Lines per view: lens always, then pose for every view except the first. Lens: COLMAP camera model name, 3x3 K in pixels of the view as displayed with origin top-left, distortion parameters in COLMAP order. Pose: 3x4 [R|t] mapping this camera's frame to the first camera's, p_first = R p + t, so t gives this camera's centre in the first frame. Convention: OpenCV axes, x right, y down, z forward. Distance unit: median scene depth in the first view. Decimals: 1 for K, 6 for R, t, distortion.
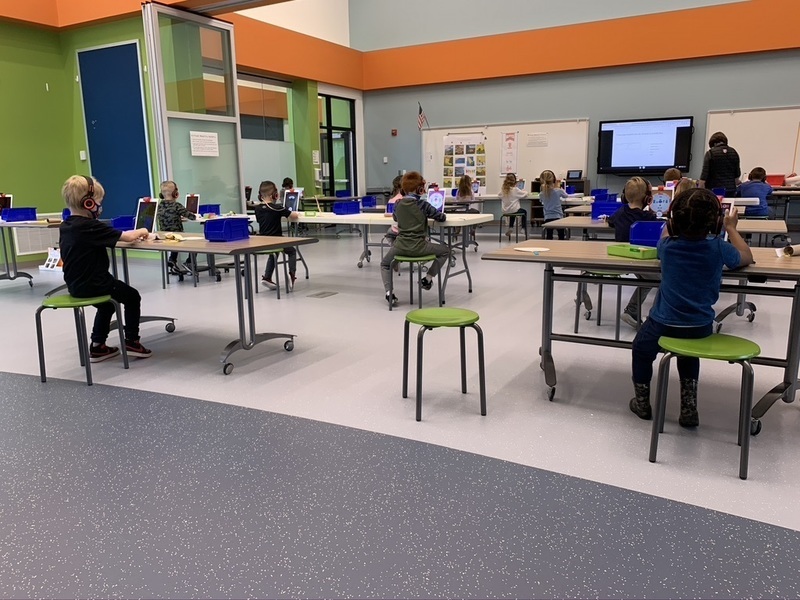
lens RADIAL K [[619.0, 0, 401.4], [0, 619.0, 301.2], [0, 0, 1]] dist [-0.030191, 0.021307]
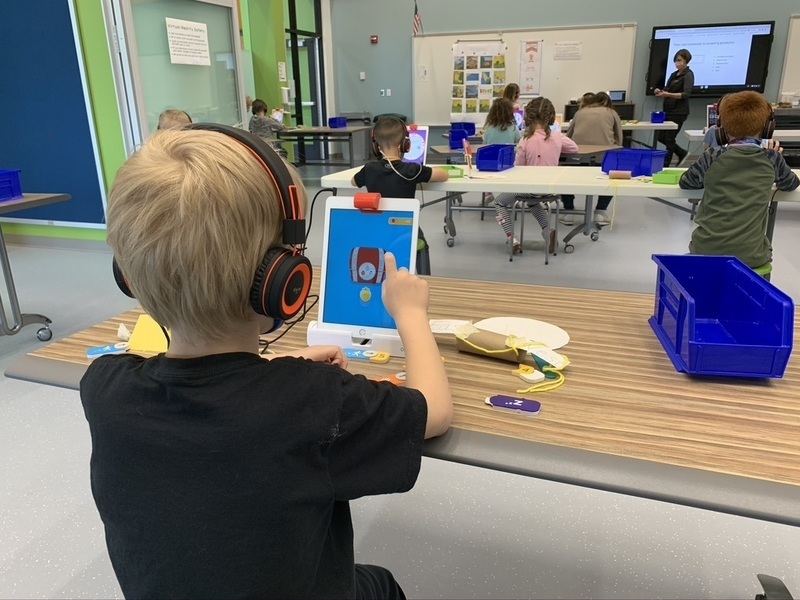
lens RADIAL K [[619.0, 0, 398.9], [0, 619.0, 299.3], [0, 0, 1]] dist [-0.030191, 0.021307]
pose [[0.987658, -0.049177, 0.148705, -0.126590], [0.031017, 0.992037, 0.122065, -0.047133], [-0.153523, -0.115946, 0.981319, 0.218190]]
